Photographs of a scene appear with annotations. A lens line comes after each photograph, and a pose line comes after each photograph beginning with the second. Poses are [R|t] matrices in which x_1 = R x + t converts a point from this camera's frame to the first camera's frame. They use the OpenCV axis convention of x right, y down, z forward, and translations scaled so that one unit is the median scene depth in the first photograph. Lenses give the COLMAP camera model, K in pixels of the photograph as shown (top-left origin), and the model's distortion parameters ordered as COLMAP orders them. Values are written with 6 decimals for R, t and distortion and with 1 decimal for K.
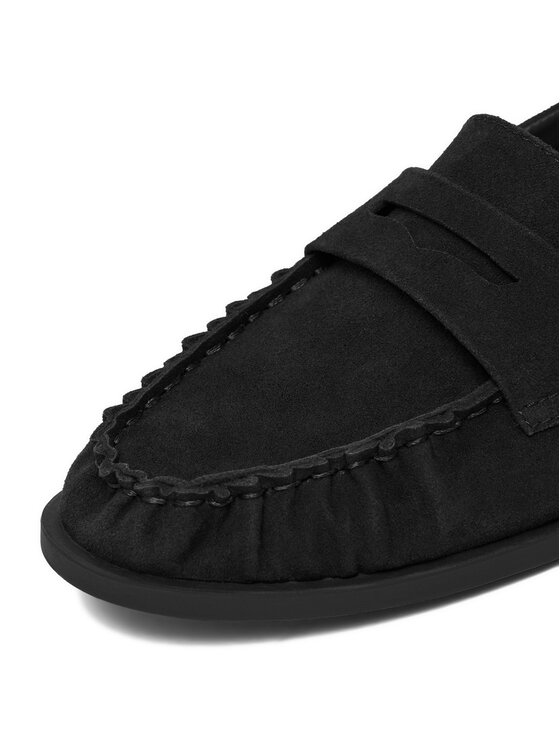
lens RADIAL K [[1991.0, 0, 279.6], [0, 1991.0, 373.1], [0, 0, 1]] dist [0.109226, 0.000000]
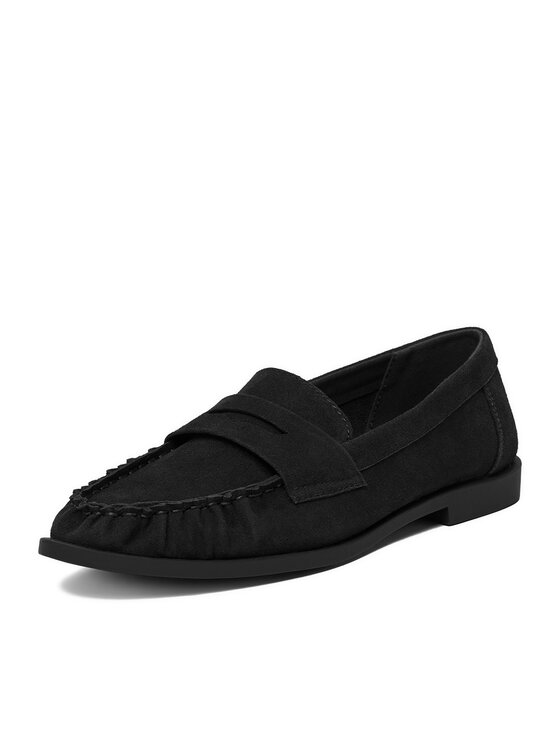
lens RADIAL K [[2197.0, 0, 280.2], [0, 2197.0, 373.0], [0, 0, 1]] dist [0.095699, 0.000000]
pose [[0.979552, 0.060695, 0.191819, -0.321228], [0.008475, 0.940117, -0.340747, 0.666568], [-0.201014, 0.335405, 0.920379, -1.060717]]
